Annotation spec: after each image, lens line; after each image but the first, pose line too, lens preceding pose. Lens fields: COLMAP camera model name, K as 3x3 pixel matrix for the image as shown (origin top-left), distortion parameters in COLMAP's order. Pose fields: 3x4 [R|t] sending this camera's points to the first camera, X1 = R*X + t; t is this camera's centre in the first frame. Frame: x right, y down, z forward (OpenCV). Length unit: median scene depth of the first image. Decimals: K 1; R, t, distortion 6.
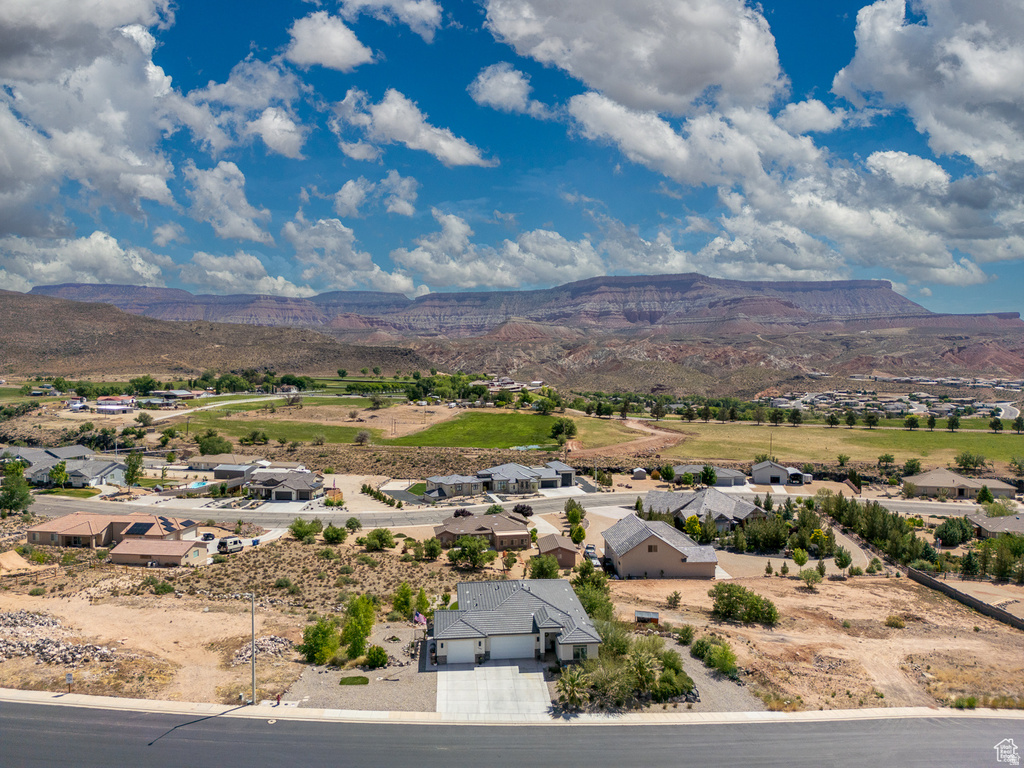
lens RADIAL K [[715.2, 0, 509.4], [0, 715.2, 383.5], [0, 0, 1]] dist [0.079900, -0.081195]
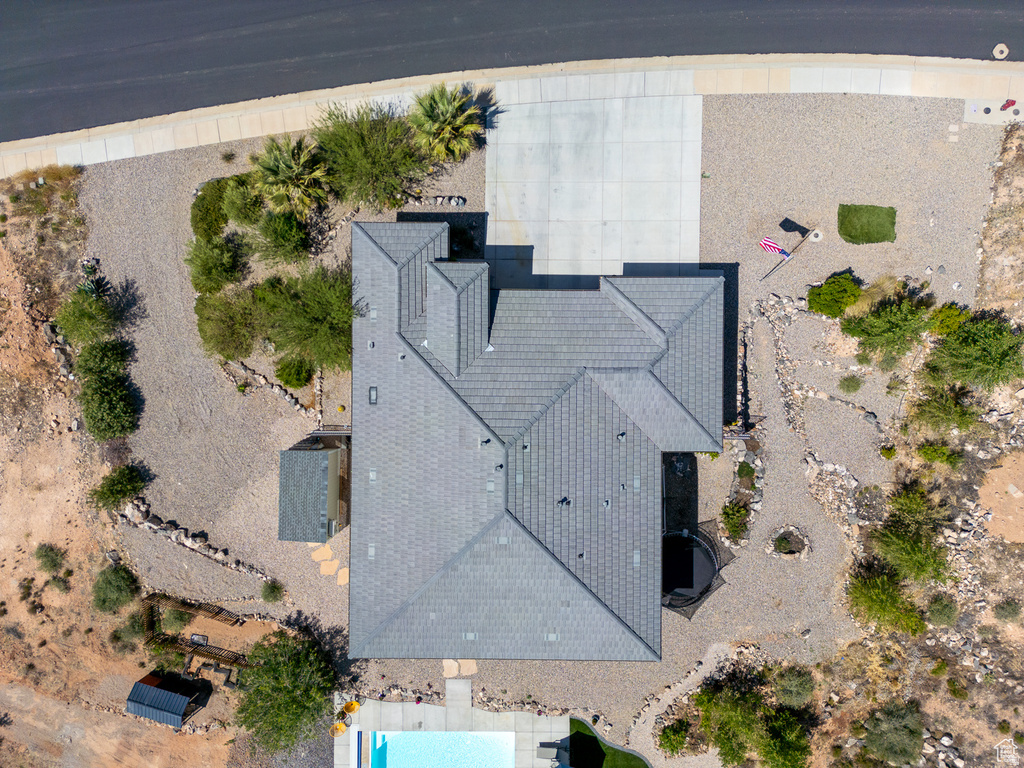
lens RADIAL K [[728.6, 0, 512.0], [0, 728.6, 384.0], [0, 0, 1]] dist [0.052279, -0.035857]
pose [[-0.994989, -0.099834, 0.005428, 0.002553], [0.010116, -0.046512, 0.998867, -0.016192], [-0.099469, 0.993916, 0.047289, 0.167922]]
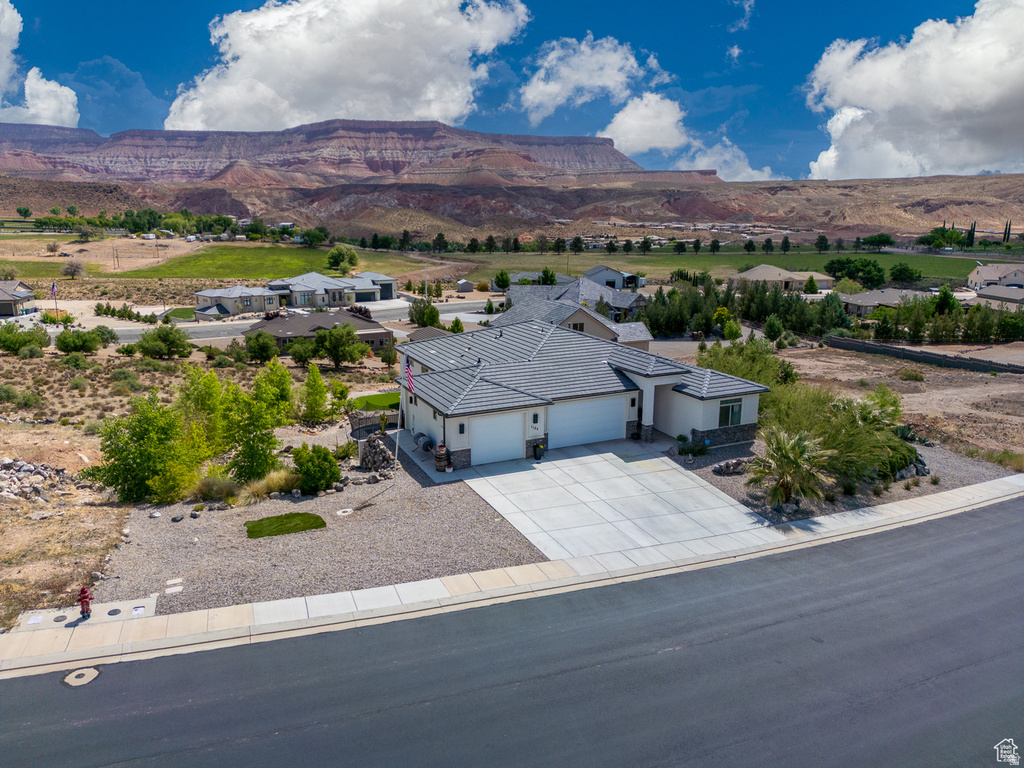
lens RADIAL K [[715.2, 0, 509.4], [0, 715.2, 383.5], [0, 0, 1]] dist [0.079900, -0.081195]
pose [[0.938469, -0.075598, 0.336989, -0.034123], [0.009217, 0.980884, 0.194377, 0.039662], [-0.345242, -0.179311, 0.921225, 0.093060]]
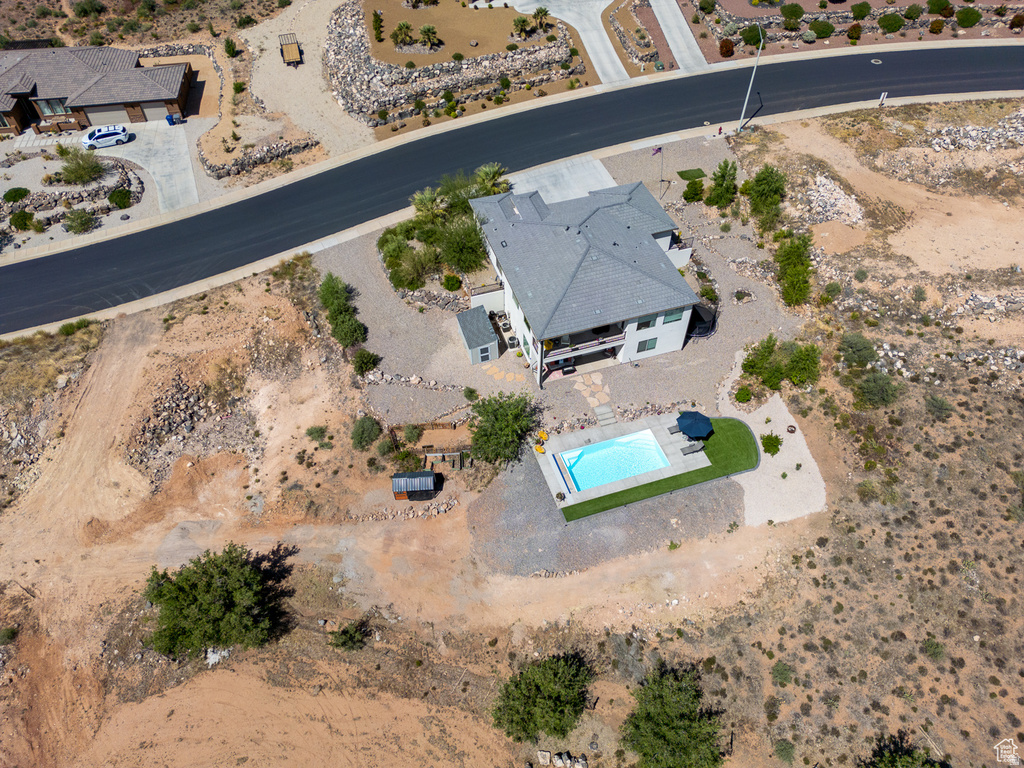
lens RADIAL K [[715.2, 0, 509.4], [0, 715.2, 383.5], [0, 0, 1]] dist [0.079900, -0.081195]
pose [[-0.975353, 0.165552, -0.145874, 0.039959], [-0.008694, 0.631761, 0.775115, -0.034712], [0.220479, 0.757278, -0.614750, 0.278948]]
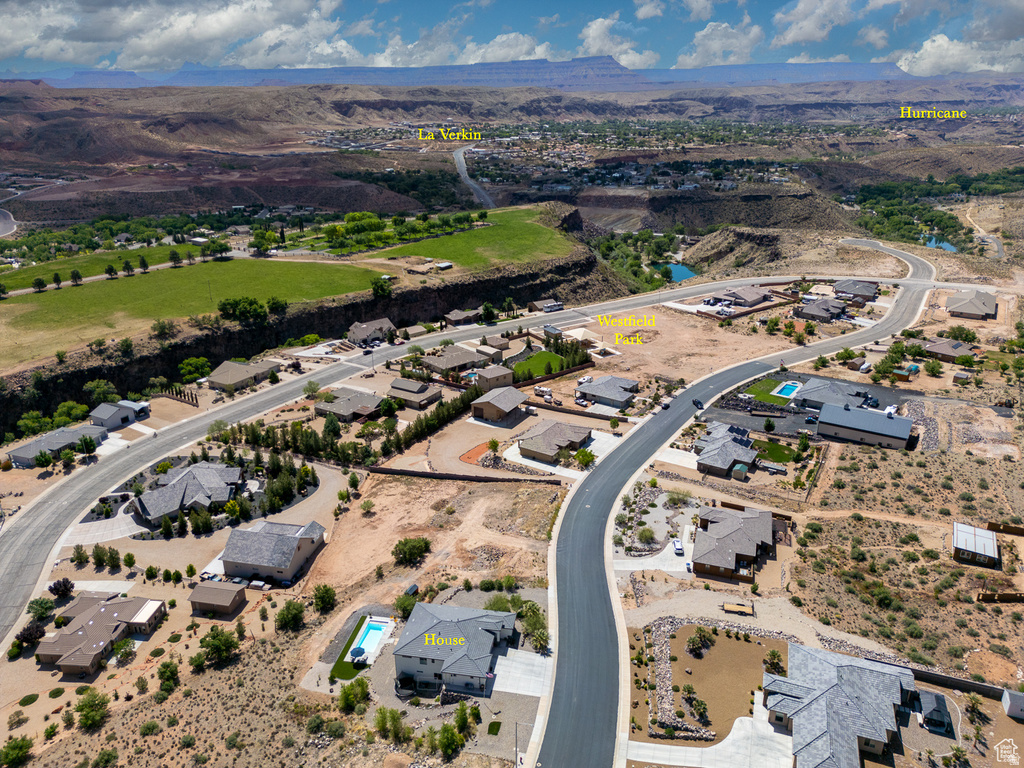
lens RADIAL K [[715.2, 0, 509.4], [0, 715.2, 383.5], [0, 0, 1]] dist [0.079900, -0.081195]
pose [[0.267828, -0.355453, 0.895500, -0.212818], [0.046949, 0.933167, 0.356363, -0.137751], [-0.962322, -0.053402, 0.266617, 0.085761]]
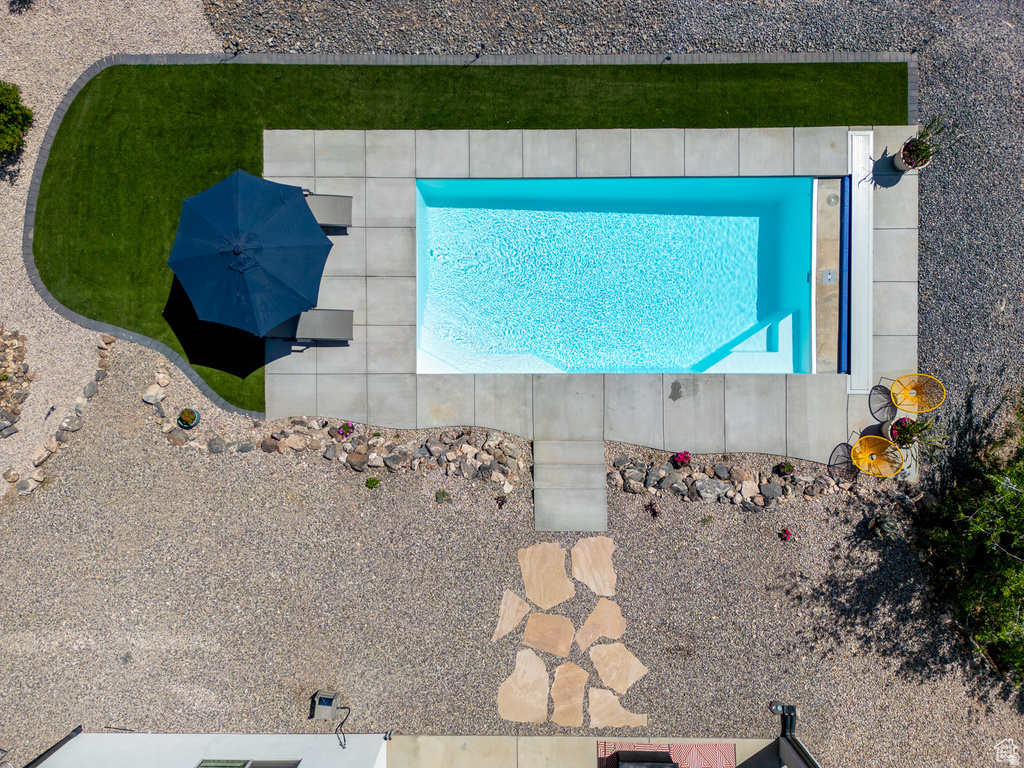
lens RADIAL K [[715.2, 0, 509.4], [0, 715.2, 383.5], [0, 0, 1]] dist [0.079900, -0.081195]
pose [[0.995387, 0.095474, -0.009443, 0.002935], [0.005673, 0.039682, 0.999196, 0.037419], [0.095772, -0.994641, 0.038957, 0.211314]]
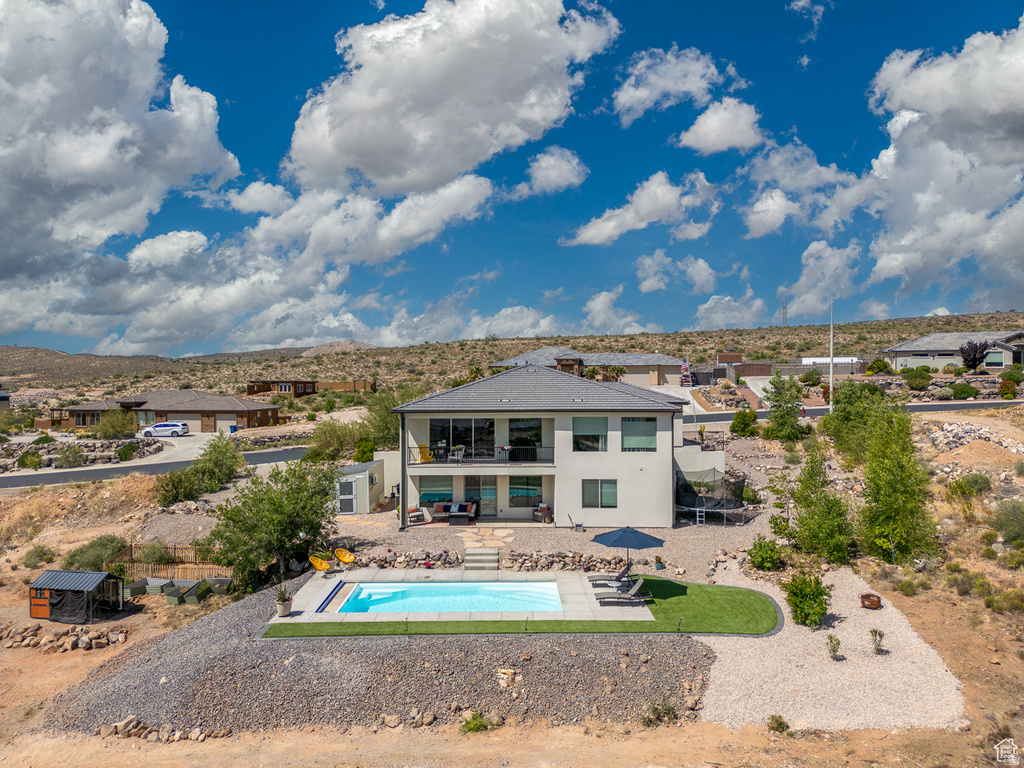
lens RADIAL K [[715.2, 0, 509.4], [0, 715.2, 383.5], [0, 0, 1]] dist [0.079900, -0.081195]
pose [[-0.995714, -0.000503, 0.092489, -0.003137], [0.004494, 0.998541, 0.053812, 0.048038], [-0.092381, 0.053997, -0.994258, 0.273557]]
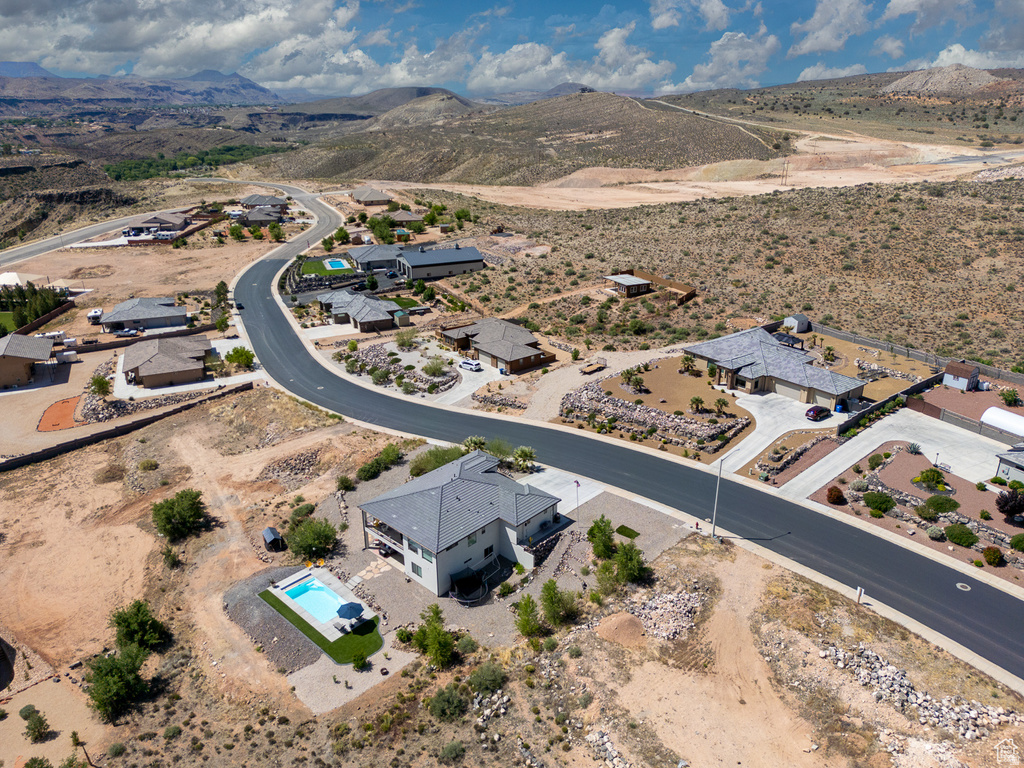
lens RADIAL K [[715.2, 0, 509.4], [0, 715.2, 383.5], [0, 0, 1]] dist [0.079900, -0.081195]
pose [[-0.658800, -0.273747, 0.700746, -0.129805], [0.037221, 0.918449, 0.393785, -0.045051], [-0.751397, 0.285508, -0.594885, 0.270979]]
